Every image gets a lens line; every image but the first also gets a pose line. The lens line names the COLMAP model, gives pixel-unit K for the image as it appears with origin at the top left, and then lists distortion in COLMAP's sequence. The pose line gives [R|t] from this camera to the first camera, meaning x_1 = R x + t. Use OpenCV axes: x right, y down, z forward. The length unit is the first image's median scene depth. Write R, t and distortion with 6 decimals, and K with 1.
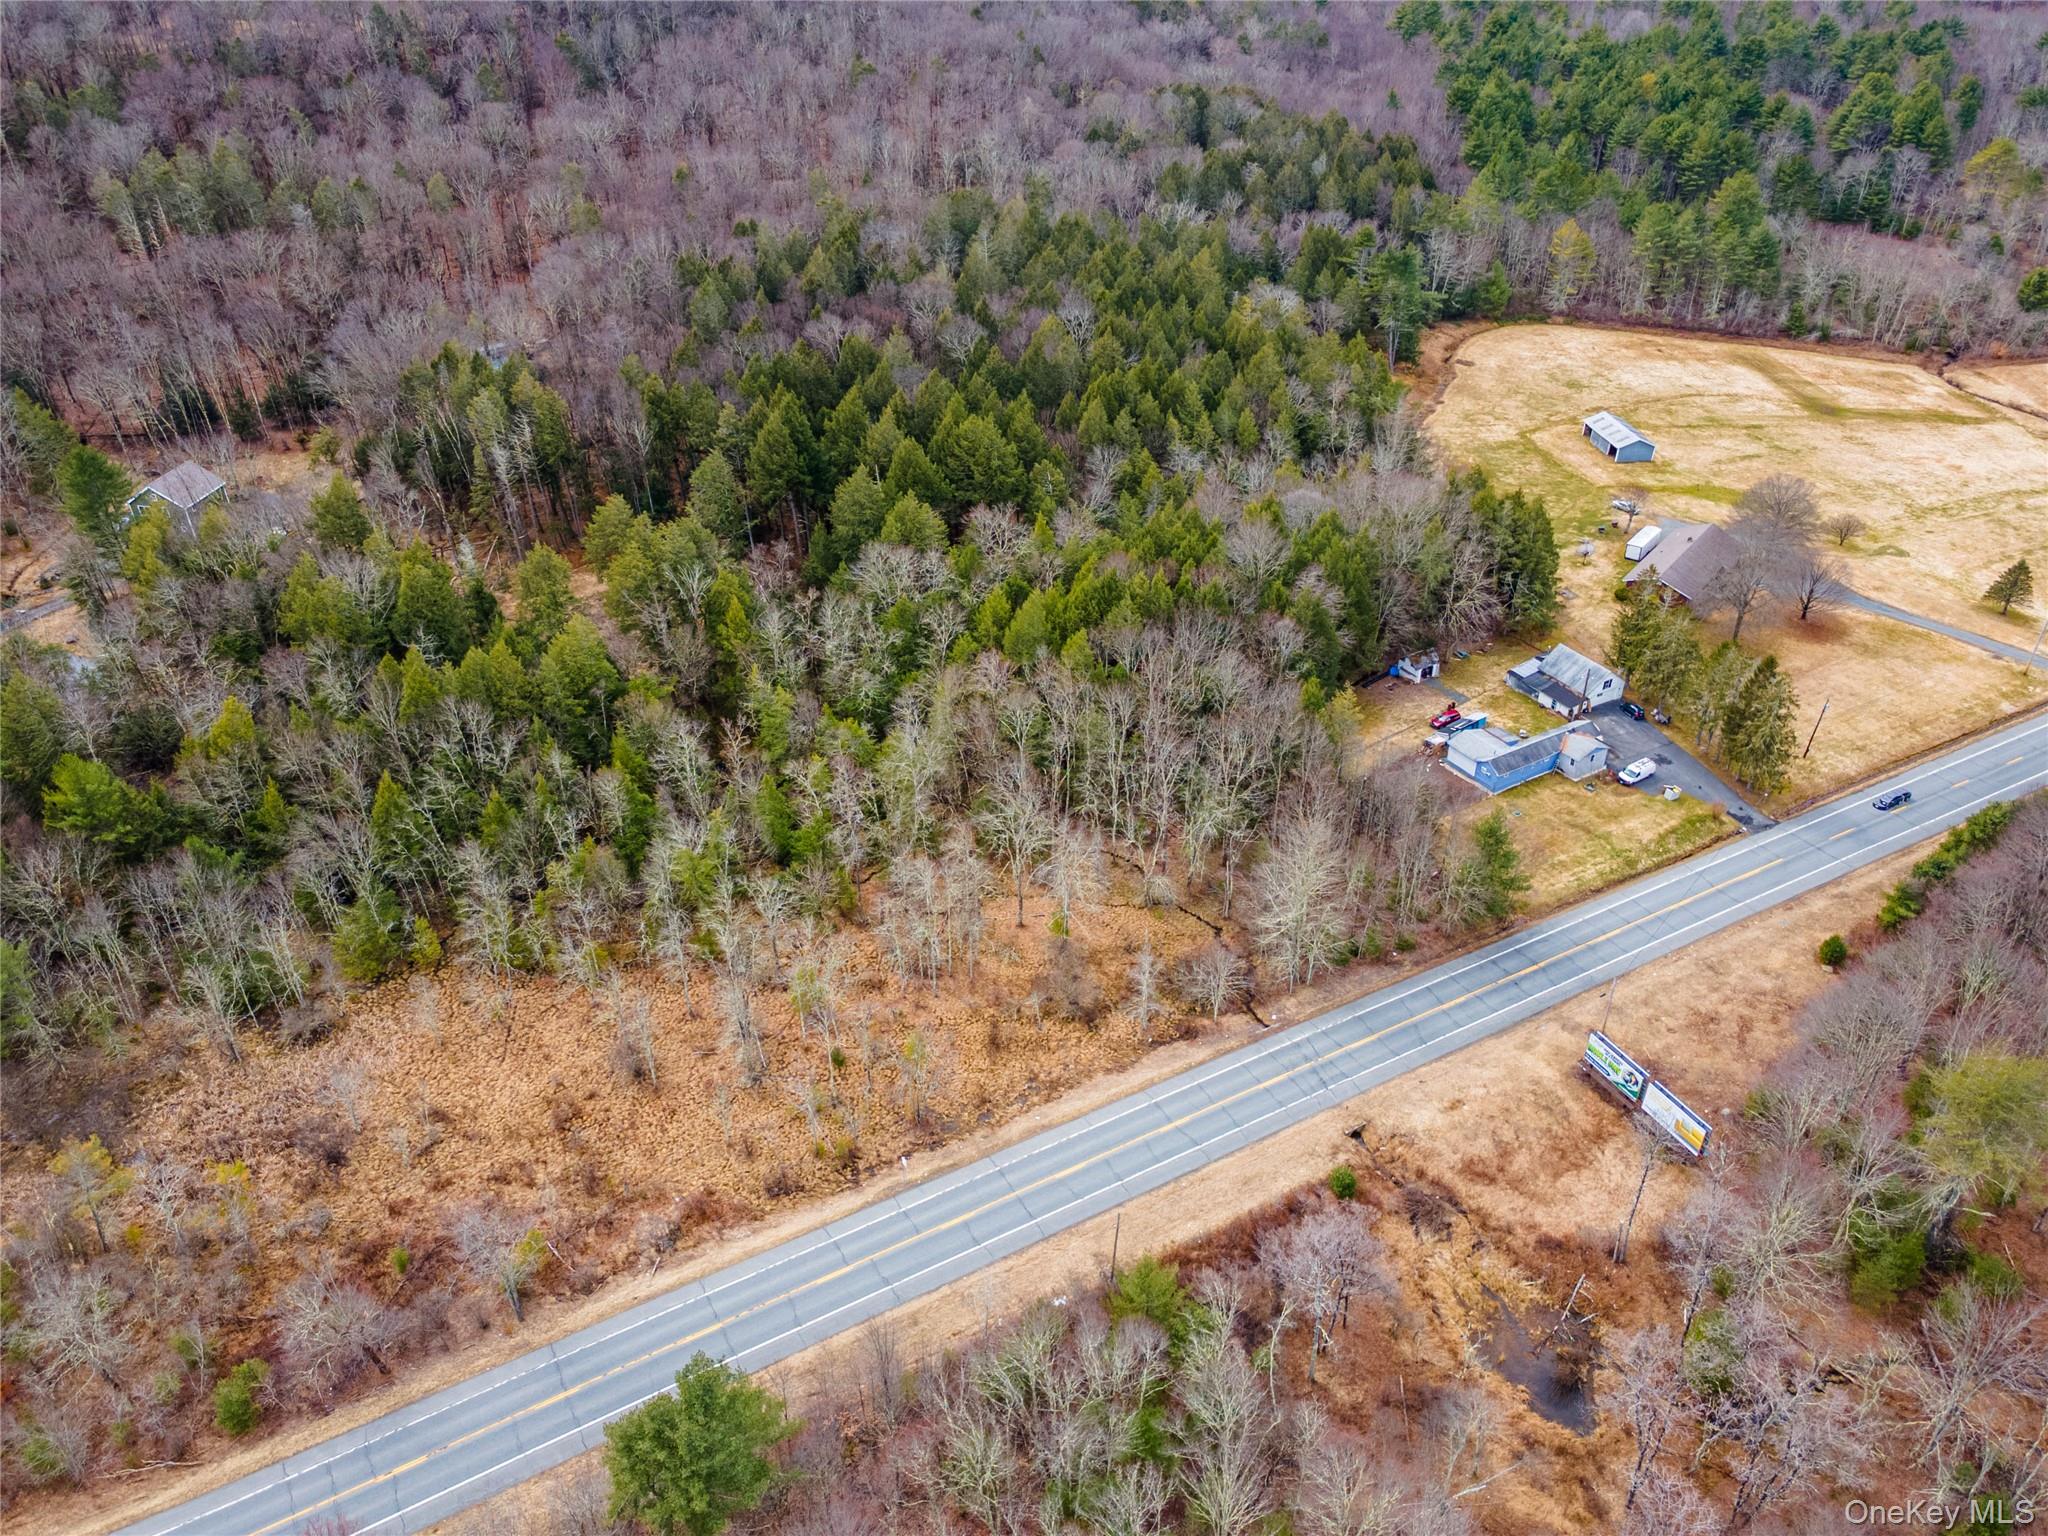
lens RADIAL K [[1499.1, 0, 1022.5], [0, 1499.1, 771.5], [0, 0, 1]] dist [0.026127, 0.032875]
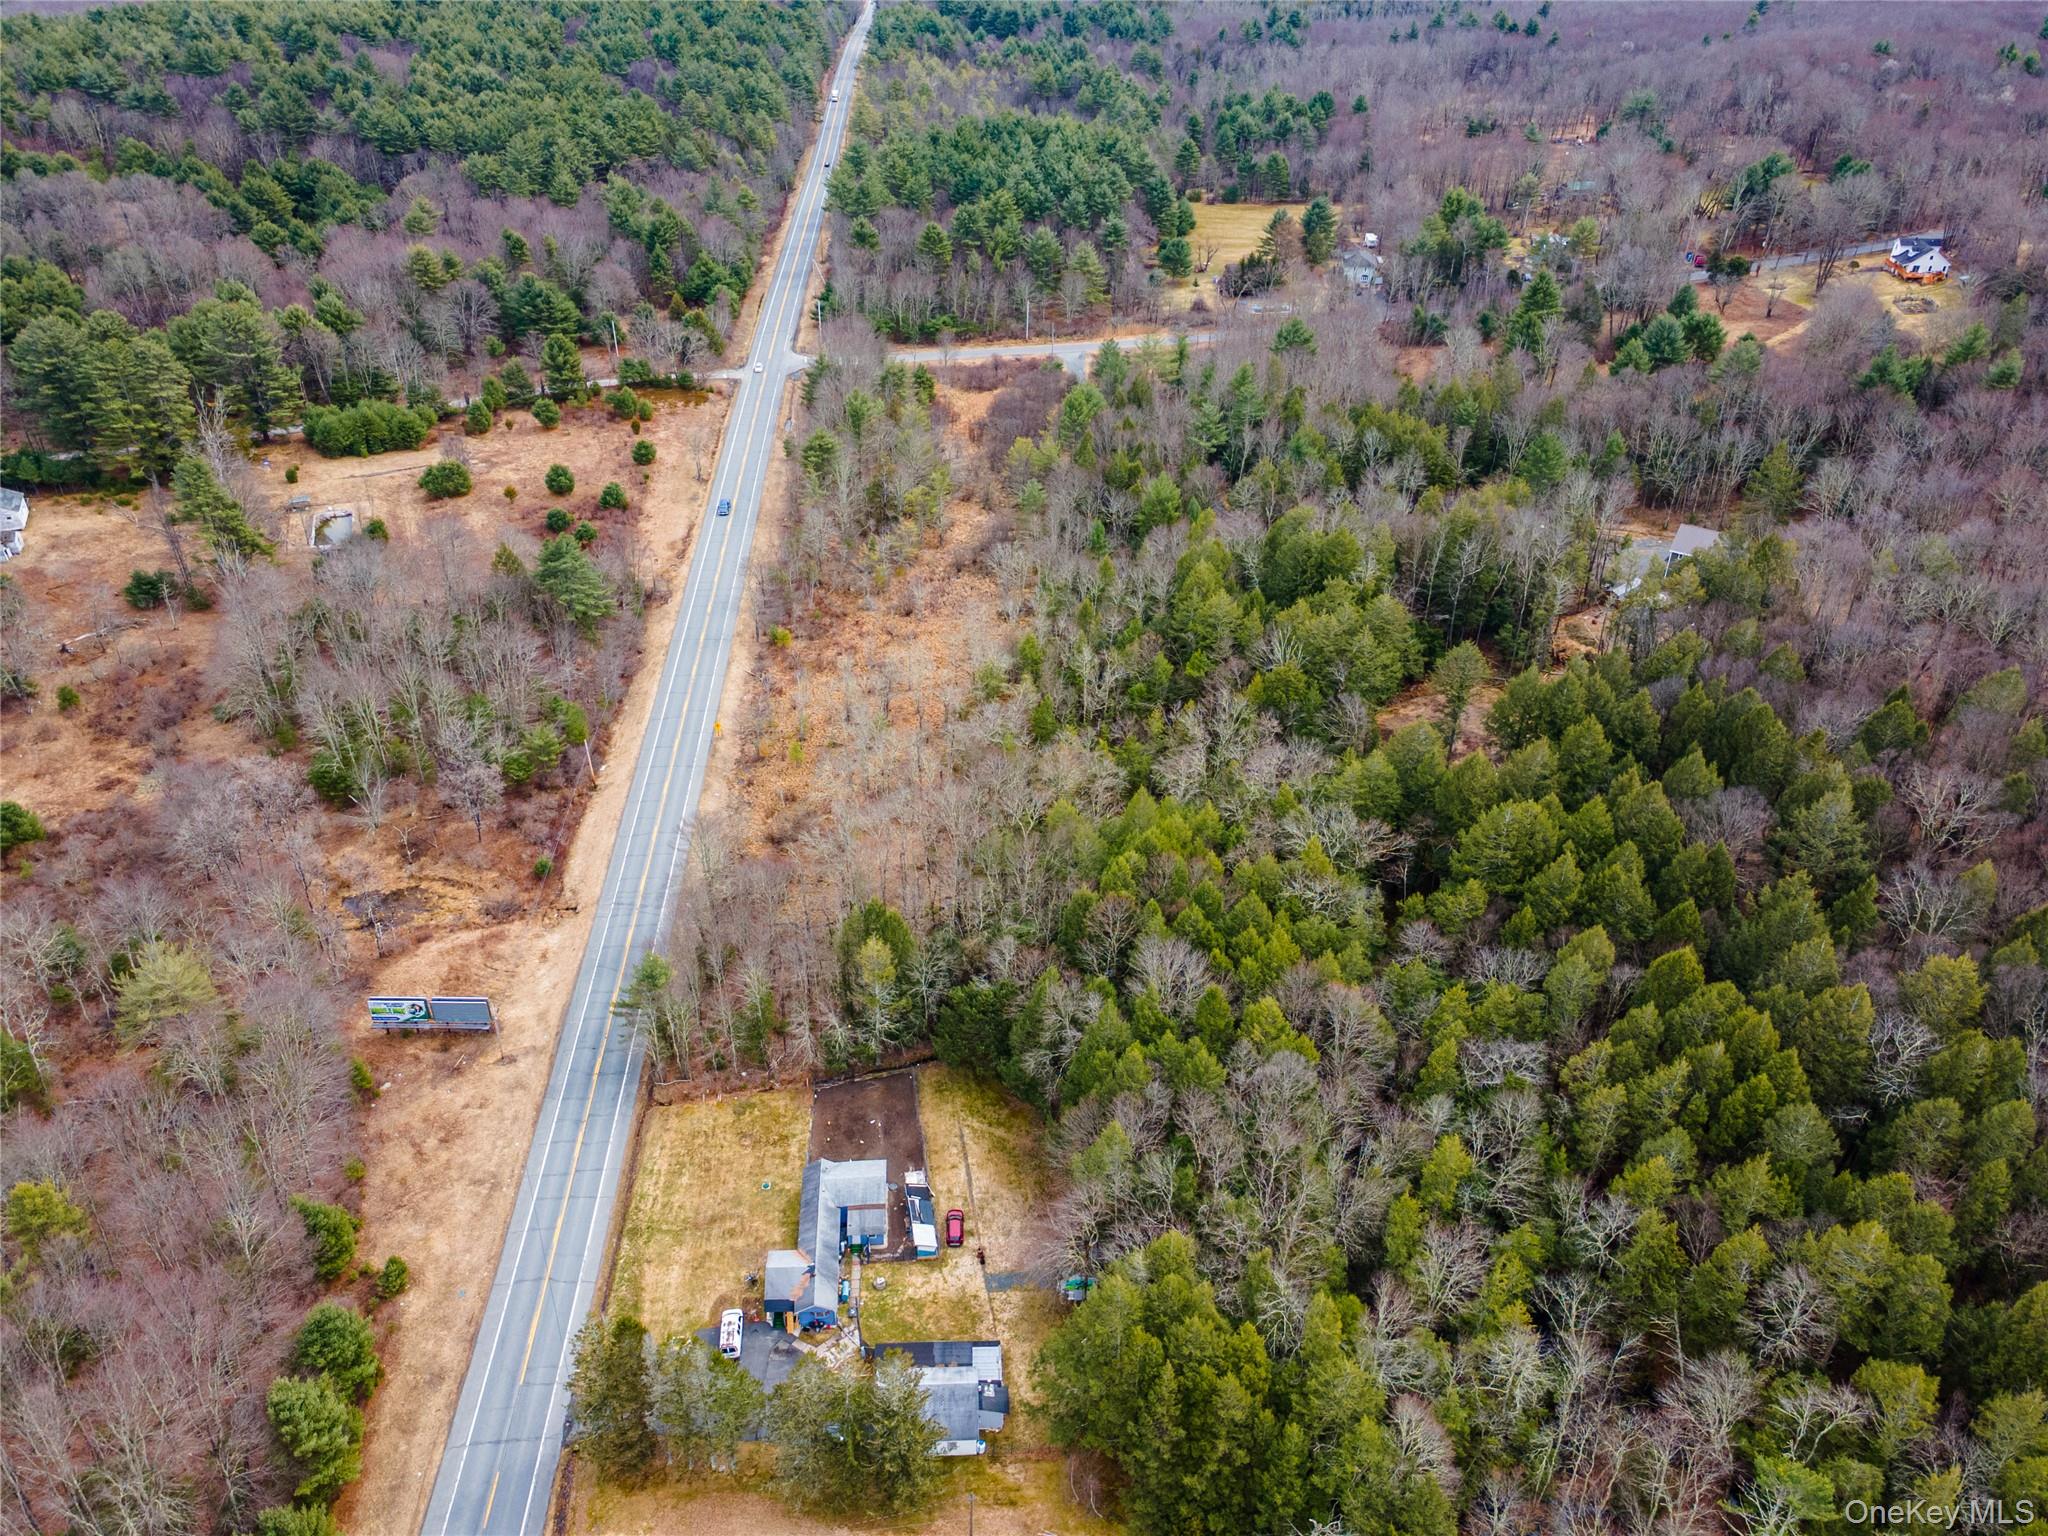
lens RADIAL K [[1499.1, 0, 1016.6], [0, 1499.1, 759.1], [0, 0, 1]] dist [0.026127, 0.032875]
pose [[-0.450889, 0.476803, -0.754559, 0.794468], [-0.494851, 0.570023, 0.655894, -0.748316], [0.742848, 0.669129, -0.021071, 0.949816]]
